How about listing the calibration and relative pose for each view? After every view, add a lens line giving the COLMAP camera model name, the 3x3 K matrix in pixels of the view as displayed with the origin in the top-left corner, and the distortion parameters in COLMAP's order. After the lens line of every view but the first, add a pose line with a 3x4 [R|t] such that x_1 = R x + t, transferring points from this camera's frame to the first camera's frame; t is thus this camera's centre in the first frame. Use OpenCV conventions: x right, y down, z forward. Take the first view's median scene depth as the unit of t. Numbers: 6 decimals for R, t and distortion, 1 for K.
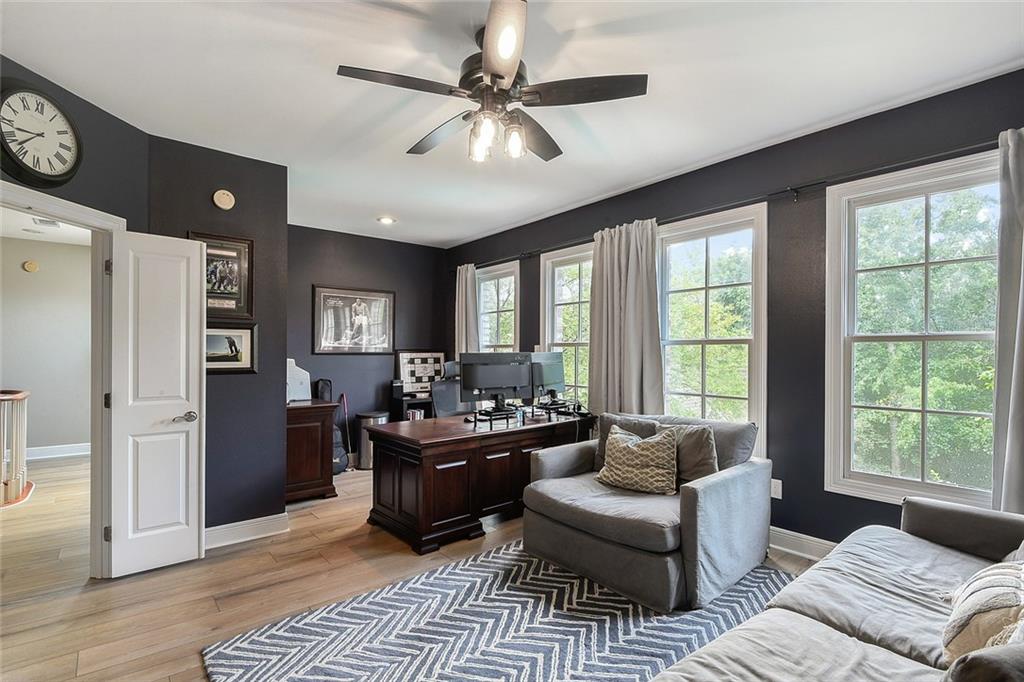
lens RADIAL K [[486.1, 0, 512.9], [0, 486.1, 355.2], [0, 0, 1]] dist [0.003503, 0.000384]
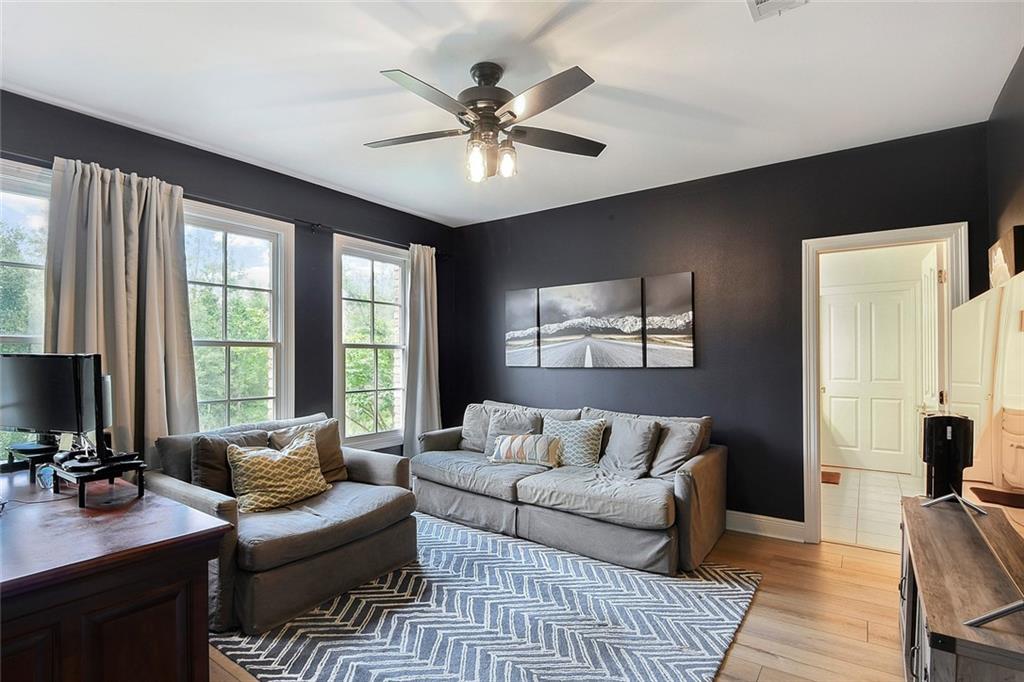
lens RADIAL K [[486.1, 0, 512.9], [0, 486.1, 355.2], [0, 0, 1]] dist [0.003503, 0.000384]
pose [[-0.241968, -0.001531, 0.970283, -1.106891], [0.003805, 0.999990, 0.002527, -0.008903], [-0.970277, 0.004304, -0.241960, 1.184202]]
